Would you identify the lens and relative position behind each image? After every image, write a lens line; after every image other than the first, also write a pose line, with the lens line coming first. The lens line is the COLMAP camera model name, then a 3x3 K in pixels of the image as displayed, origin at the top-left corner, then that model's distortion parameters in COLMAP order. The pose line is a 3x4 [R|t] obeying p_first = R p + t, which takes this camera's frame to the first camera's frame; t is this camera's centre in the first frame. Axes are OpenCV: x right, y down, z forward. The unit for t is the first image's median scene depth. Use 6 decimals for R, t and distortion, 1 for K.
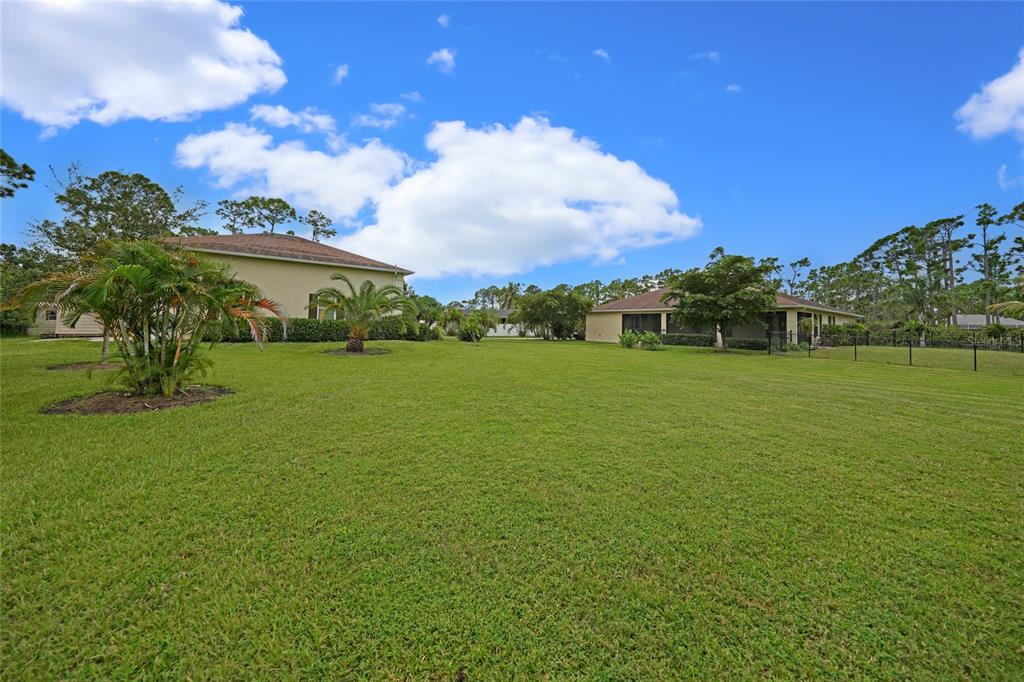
lens RADIAL K [[354.9, 0, 508.7], [0, 354.9, 316.7], [0, 0, 1]] dist [-0.019333, 0.003146]
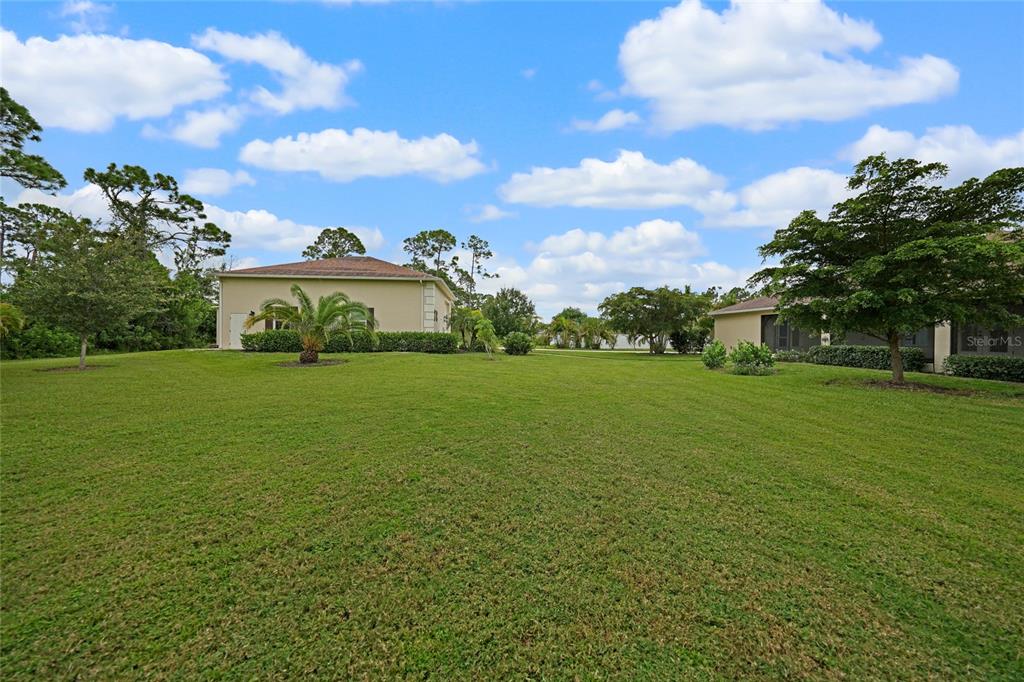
lens RADIAL K [[354.9, 0, 513.2], [0, 354.9, 338.0], [0, 0, 1]] dist [-0.019333, 0.003146]
pose [[0.854453, -0.011898, -0.519392, 0.161401], [0.022813, 0.999633, 0.014630, 0.008241], [0.519028, -0.024350, 0.854411, 0.135890]]
